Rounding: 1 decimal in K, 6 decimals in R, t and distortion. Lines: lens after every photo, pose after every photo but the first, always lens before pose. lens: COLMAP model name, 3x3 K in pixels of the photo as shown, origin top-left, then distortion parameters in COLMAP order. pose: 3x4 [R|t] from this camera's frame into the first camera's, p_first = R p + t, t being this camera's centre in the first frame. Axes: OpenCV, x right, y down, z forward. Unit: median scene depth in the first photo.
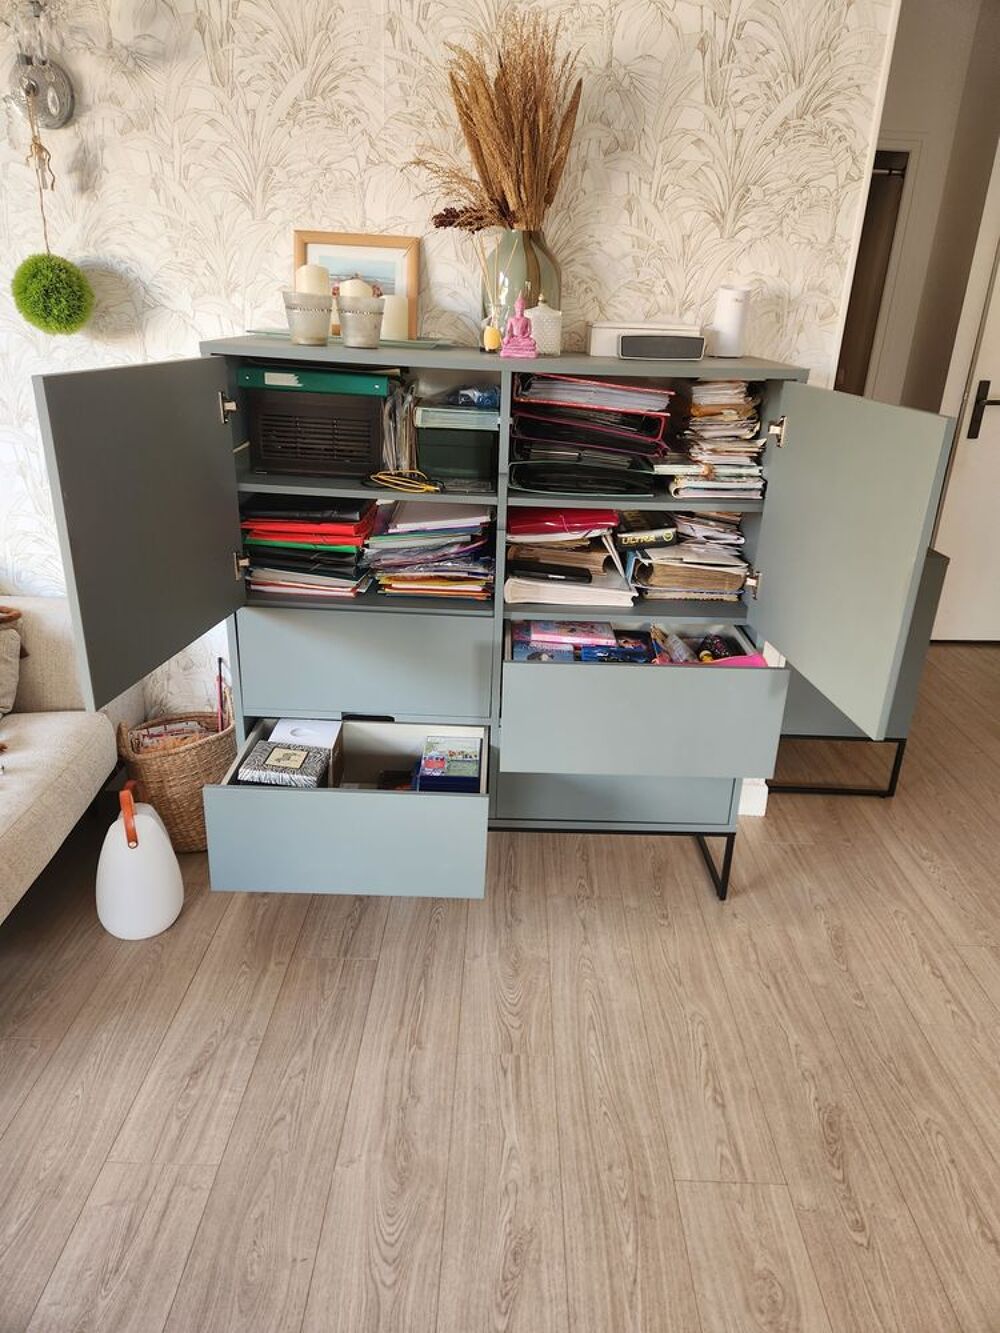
lens RADIAL K [[914.3, 0, 517.6], [0, 914.3, 645.7], [0, 0, 1]] dist [0.061303, -0.052394]
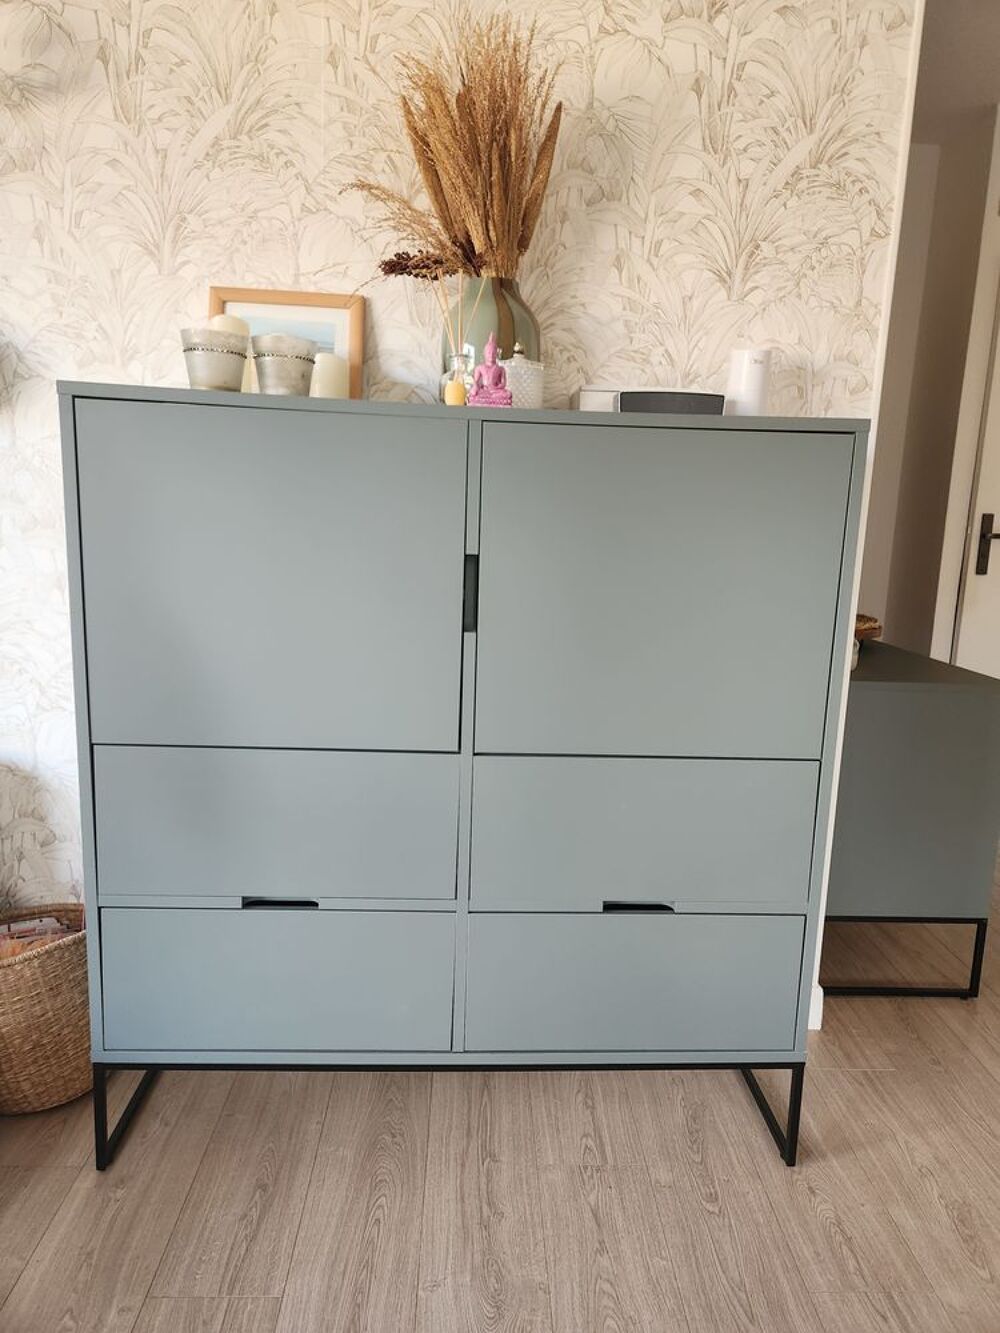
lens RADIAL K [[914.3, 0, 517.6], [0, 914.3, 645.7], [0, 0, 1]] dist [0.061303, -0.052394]
pose [[0.998973, -0.011316, 0.043868, -0.010862], [0.019670, 0.980614, -0.194961, 0.025192], [-0.040812, 0.195623, 0.979830, 0.259166]]
